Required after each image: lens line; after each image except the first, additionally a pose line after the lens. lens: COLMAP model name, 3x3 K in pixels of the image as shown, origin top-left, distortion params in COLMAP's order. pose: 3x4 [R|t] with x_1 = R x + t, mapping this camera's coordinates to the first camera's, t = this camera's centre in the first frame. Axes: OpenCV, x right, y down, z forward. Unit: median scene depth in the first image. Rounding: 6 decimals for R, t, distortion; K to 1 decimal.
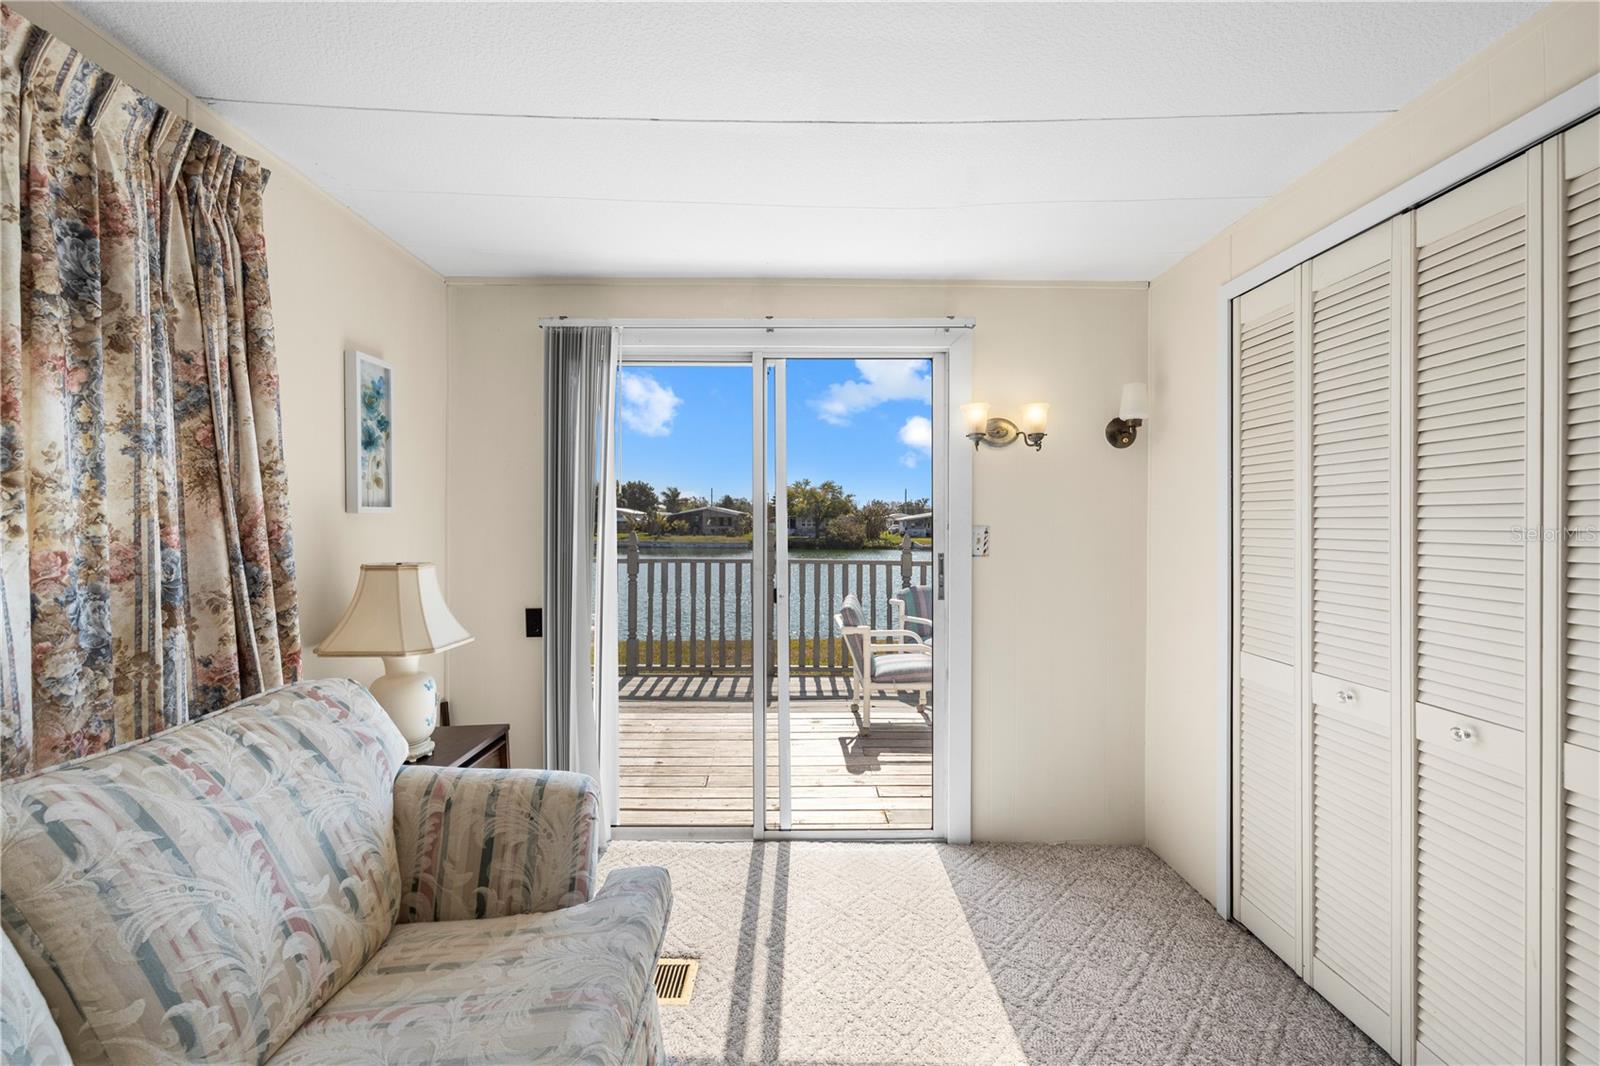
lens RADIAL K [[704.9, 0, 798.7], [0, 704.9, 529.7], [0, 0, 1]] dist [0.012490, -0.000076]
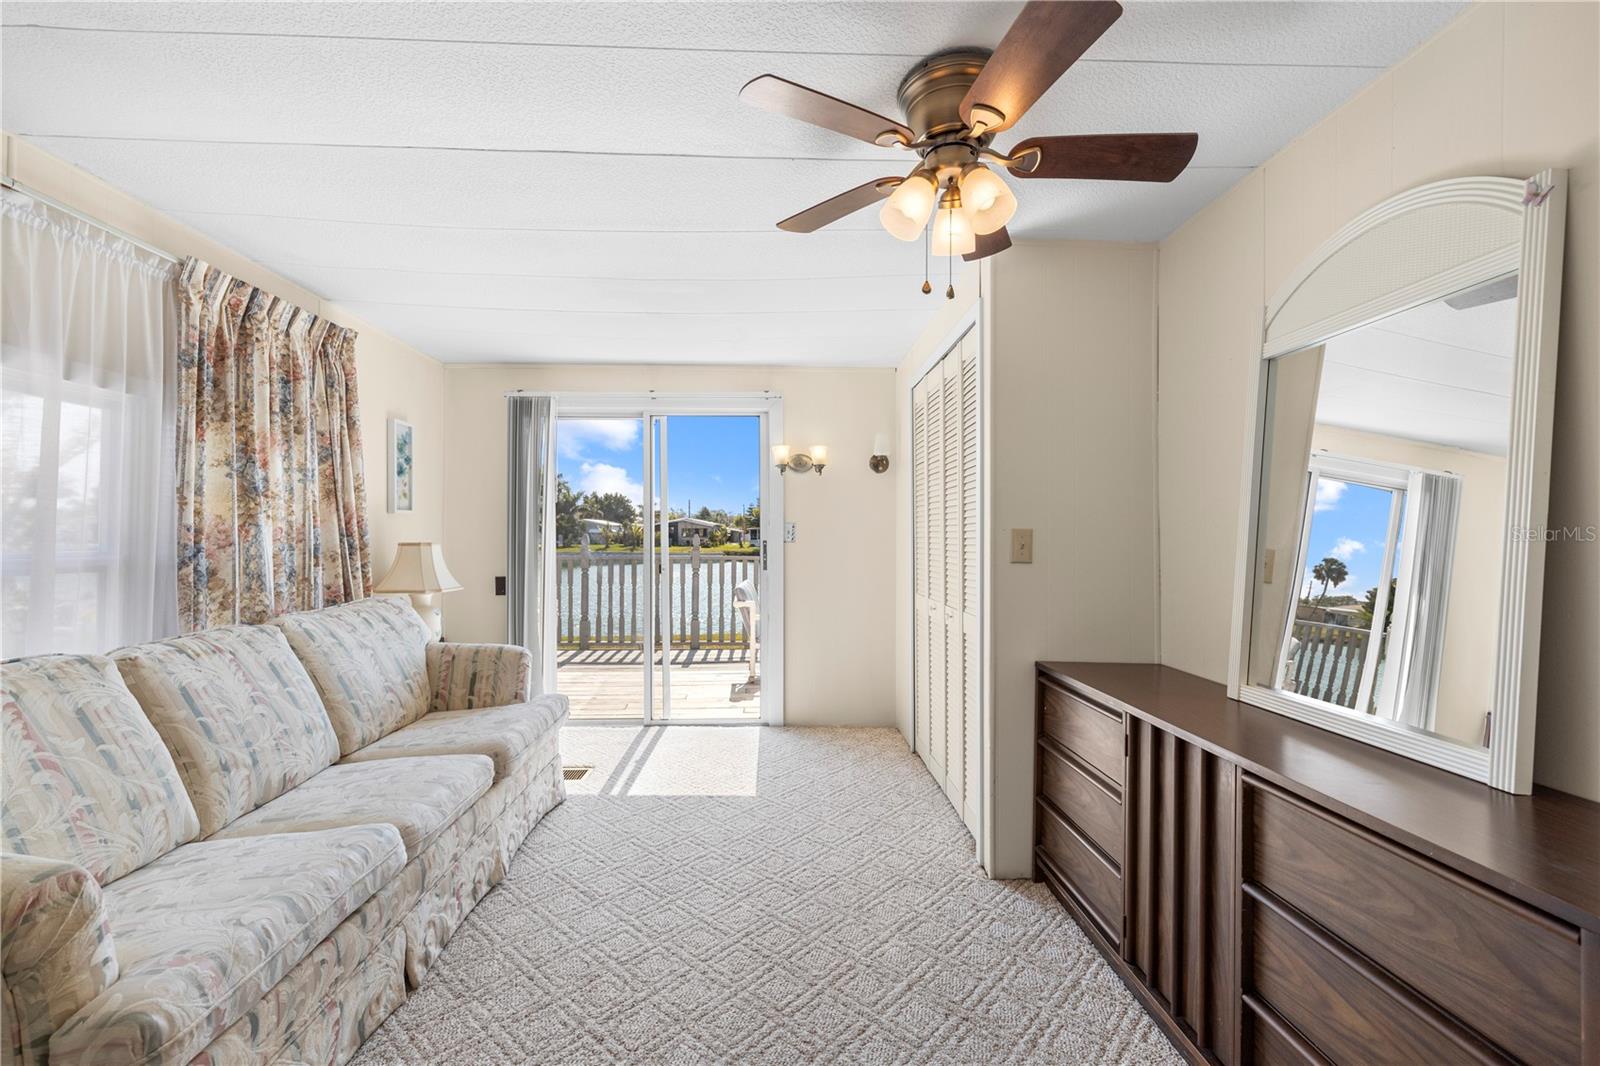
lens RADIAL K [[704.9, 0, 799.9], [0, 704.9, 532.3], [0, 0, 1]] dist [0.012490, -0.000076]
pose [[0.999526, -0.002460, 0.030675, 0.392273], [0.002866, 0.999909, -0.013197, 0.061219], [-0.030640, 0.013279, 0.999442, -0.956869]]
